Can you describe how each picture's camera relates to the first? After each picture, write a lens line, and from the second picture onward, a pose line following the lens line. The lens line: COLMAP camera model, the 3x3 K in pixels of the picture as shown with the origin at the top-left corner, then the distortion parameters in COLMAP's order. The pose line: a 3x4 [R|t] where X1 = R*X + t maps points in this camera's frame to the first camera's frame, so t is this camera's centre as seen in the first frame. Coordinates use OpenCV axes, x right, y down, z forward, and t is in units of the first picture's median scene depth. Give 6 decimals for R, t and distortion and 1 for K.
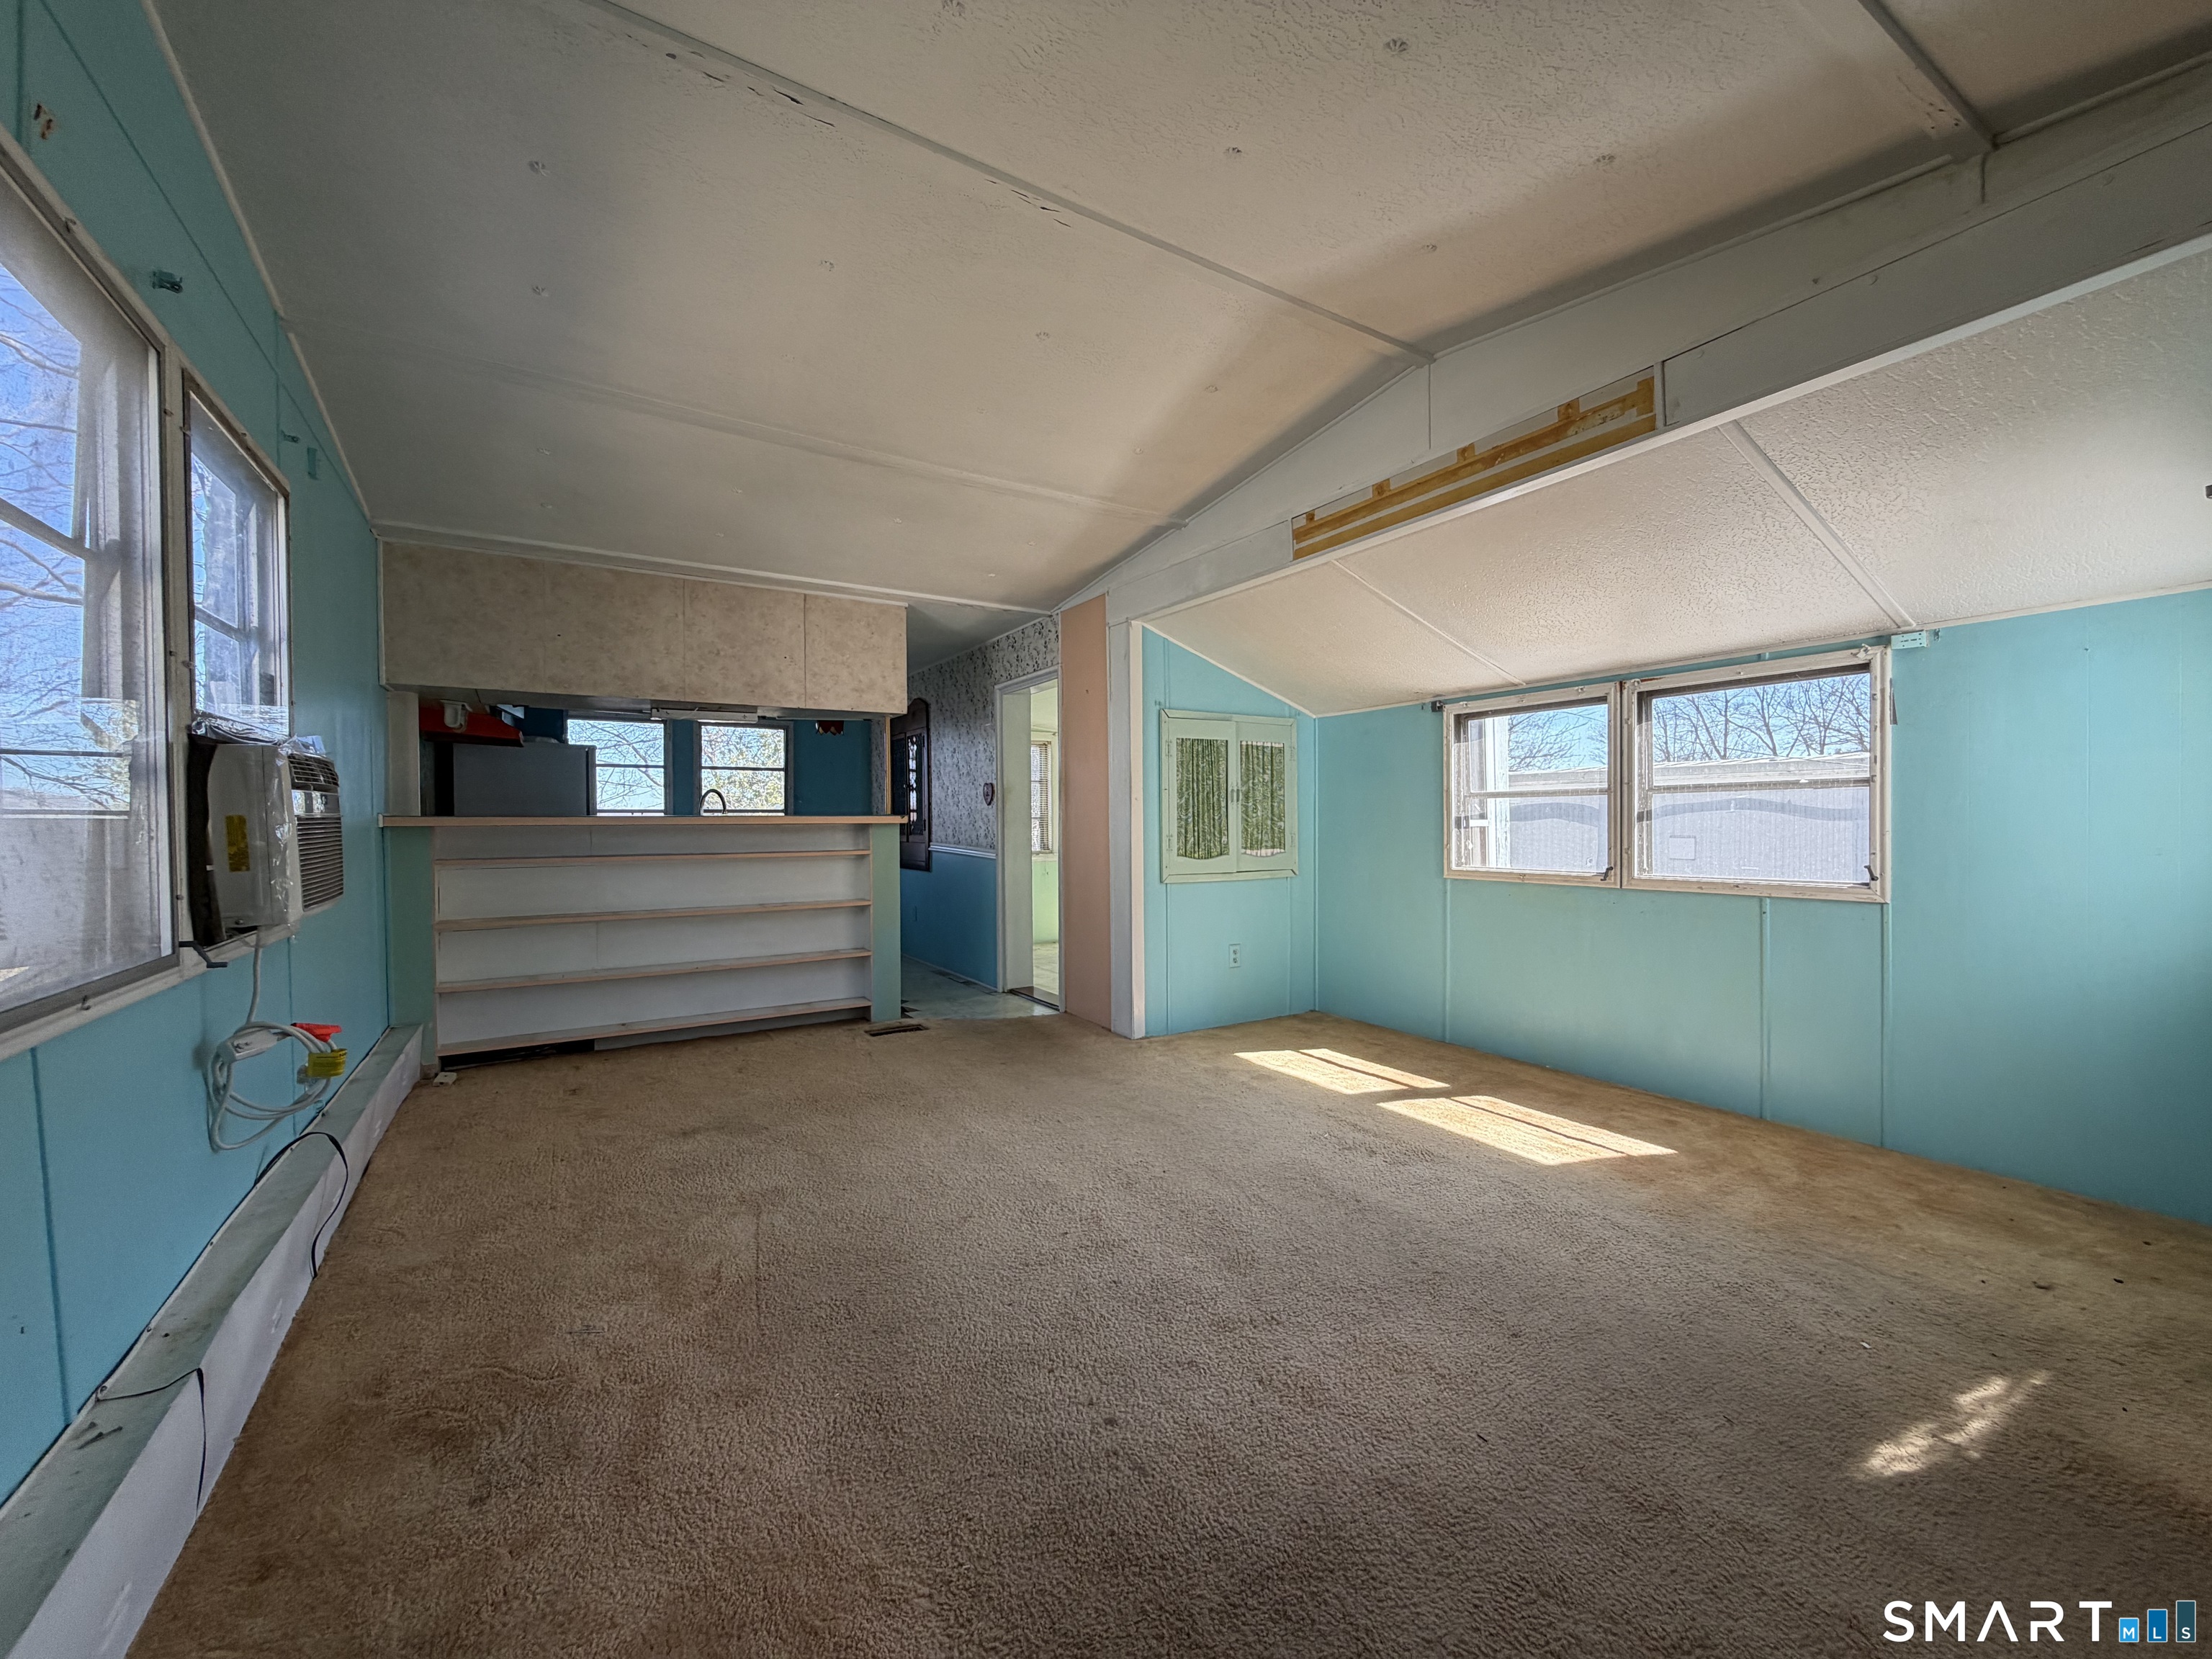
lens RADIAL K [[880.8, 0, 1100.5], [0, 880.8, 830.4], [0, 0, 1]] dist [0.000072, -0.000126]
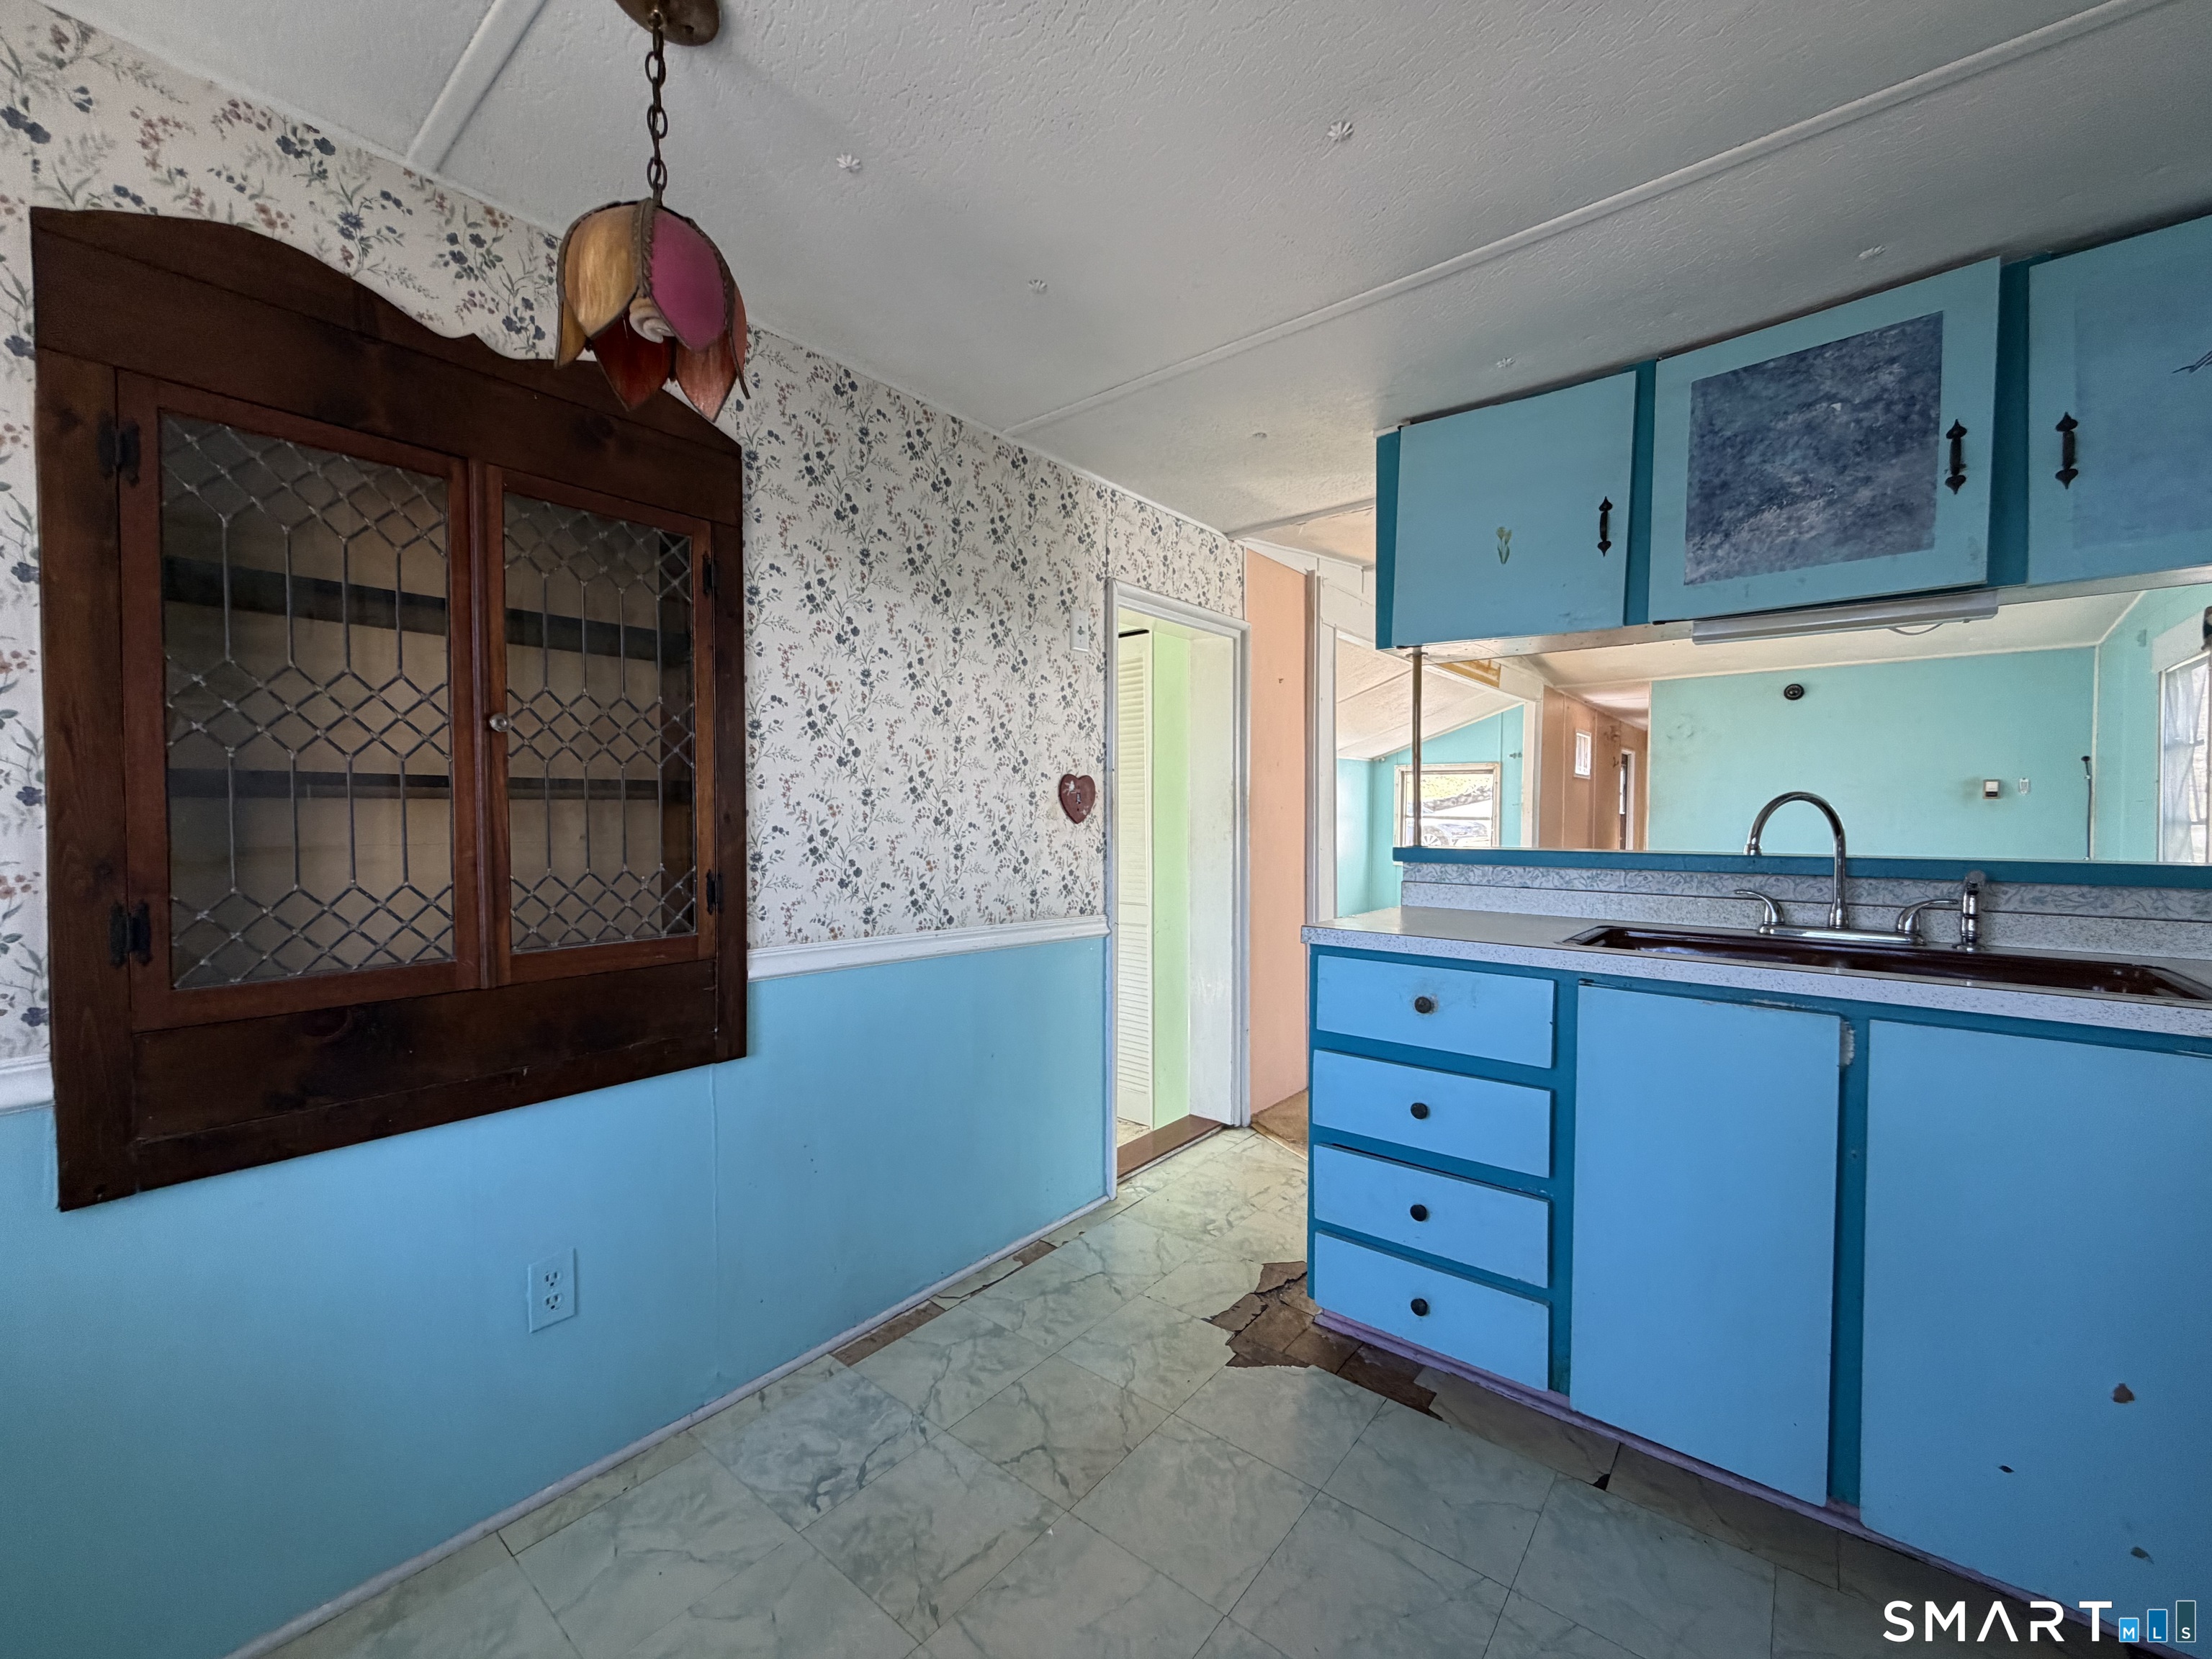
lens RADIAL K [[880.8, 0, 1100.8], [0, 880.8, 832.4], [0, 0, 1]] dist [0.000072, -0.000126]
pose [[-0.319651, -0.012869, 0.947448, -0.937683], [0.012177, 0.999769, 0.017687, -0.051730], [-0.947457, 0.017191, -0.319421, 1.871068]]
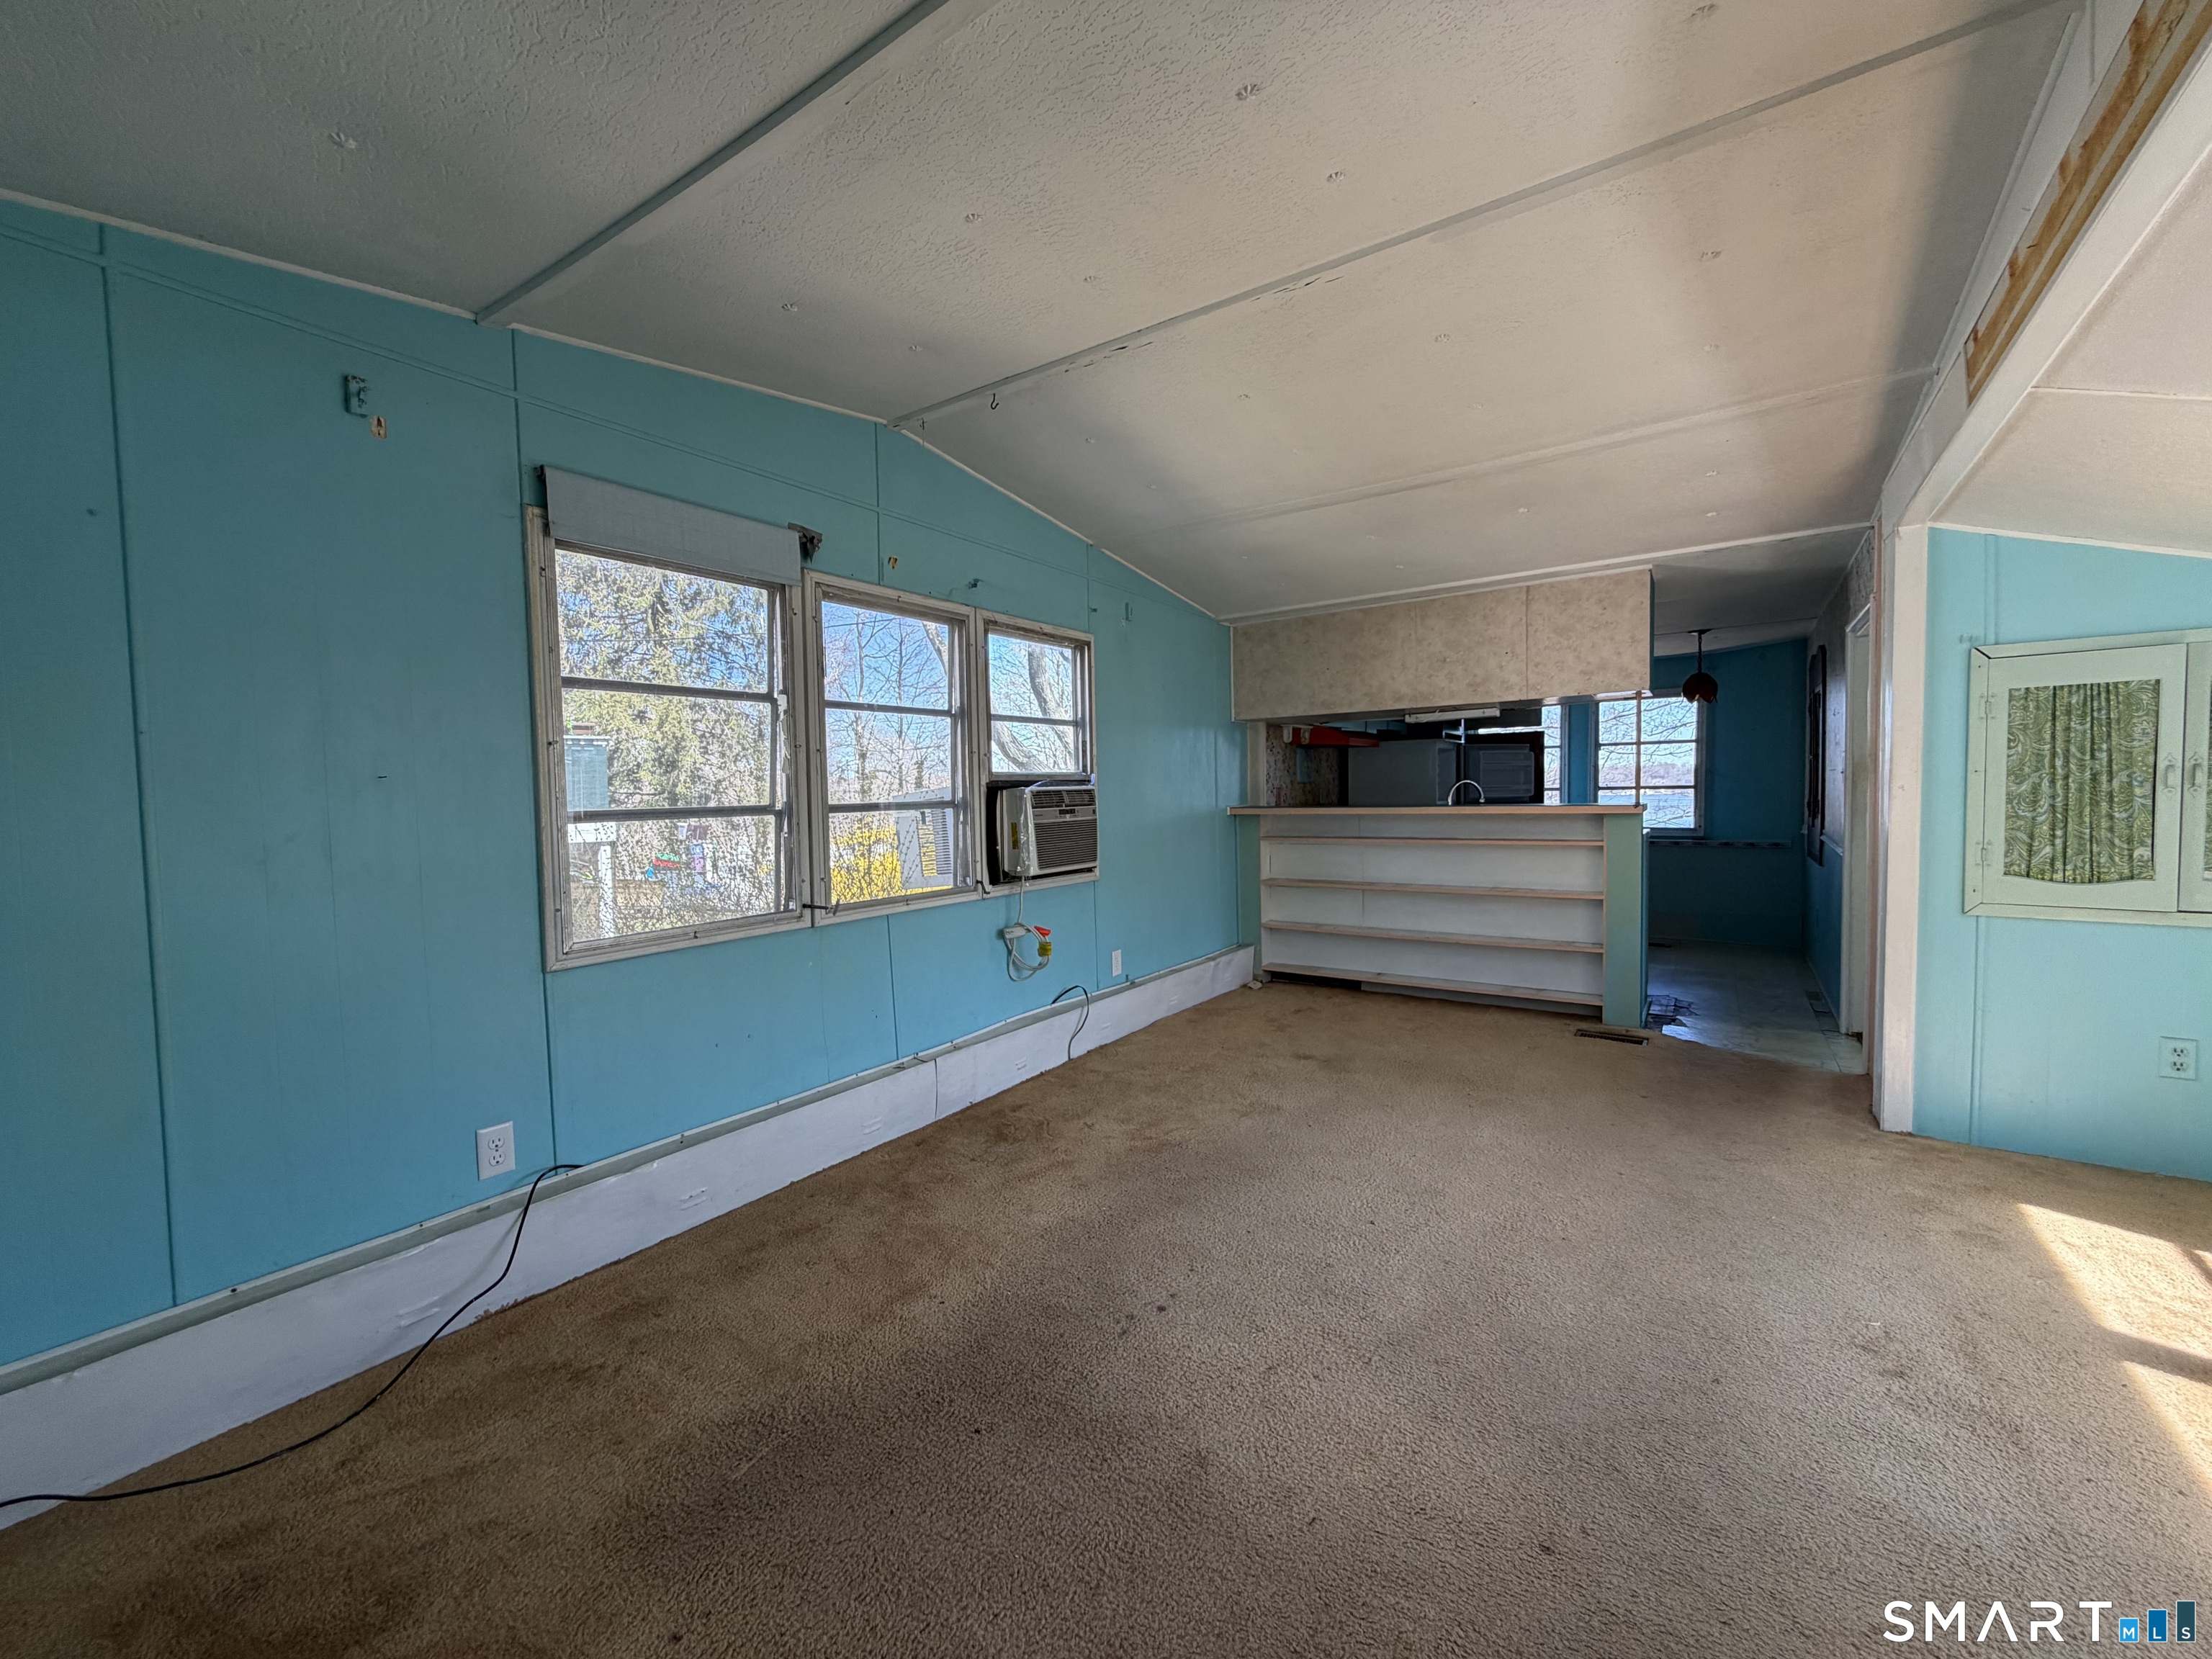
lens RADIAL K [[880.8, 0, 1103.5], [0, 880.8, 830.7], [0, 0, 1]] dist [0.000072, -0.000126]
pose [[0.395266, 0.036453, -0.917843, 0.522888], [0.006703, 0.999071, 0.042566, -0.043510], [0.918542, -0.022977, 0.394654, 0.189585]]
